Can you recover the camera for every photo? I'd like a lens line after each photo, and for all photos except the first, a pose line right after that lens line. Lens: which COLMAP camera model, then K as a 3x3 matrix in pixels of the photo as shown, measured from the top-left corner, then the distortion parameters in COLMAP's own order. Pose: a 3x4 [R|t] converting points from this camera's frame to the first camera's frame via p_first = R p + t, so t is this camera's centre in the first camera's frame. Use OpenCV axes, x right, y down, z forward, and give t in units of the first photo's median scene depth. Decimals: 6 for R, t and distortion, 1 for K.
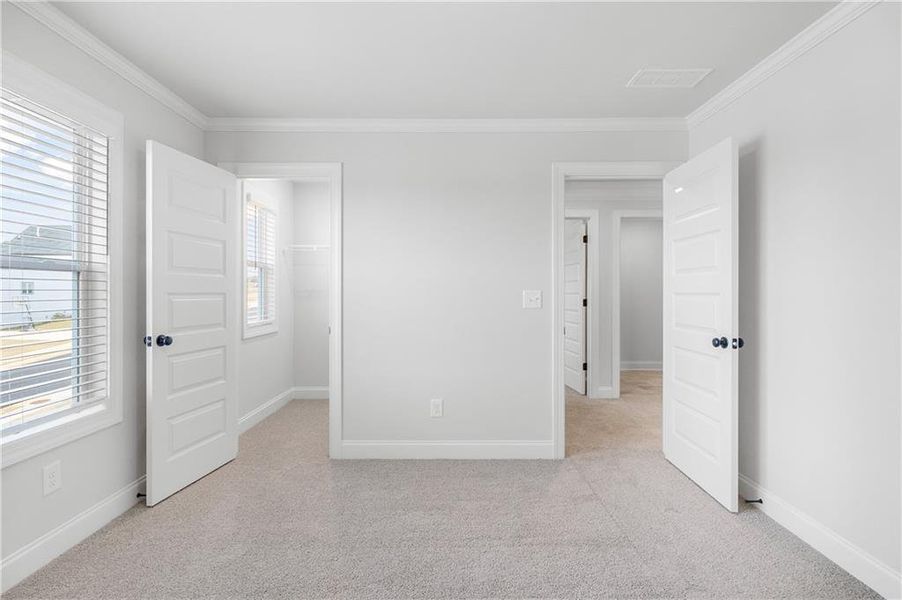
lens RADIAL K [[419.4, 0, 447.3], [0, 419.4, 290.7], [0, 0, 1]] dist [-0.000450, -0.000396]
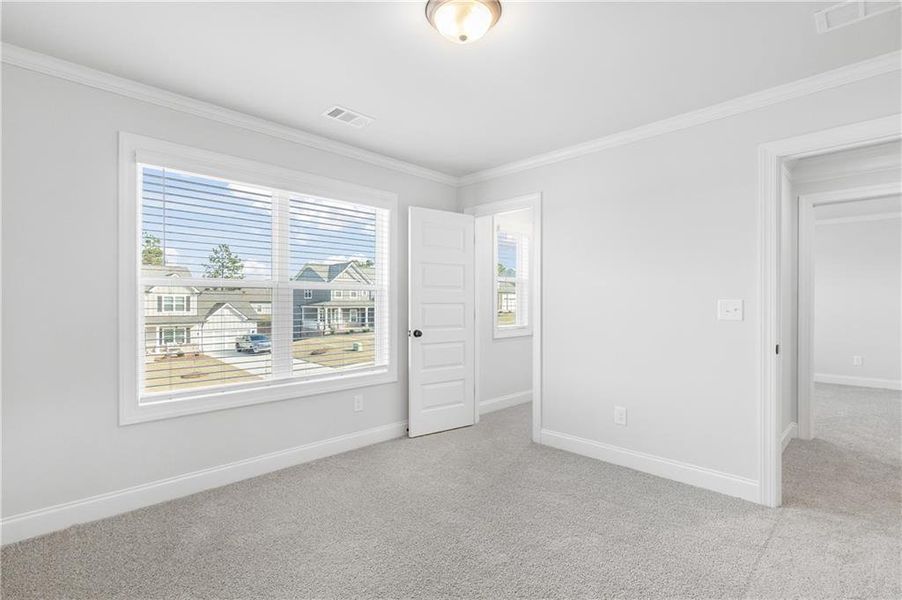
lens RADIAL K [[420.4, 0, 449.3], [0, 420.4, 299.3], [0, 0, 1]] dist [0.000291, -0.000257]
pose [[0.709366, -0.006897, -0.704807, 0.421866], [0.004645, 0.999976, -0.005110, 0.000754], [0.704825, 0.000351, 0.709381, -0.018341]]
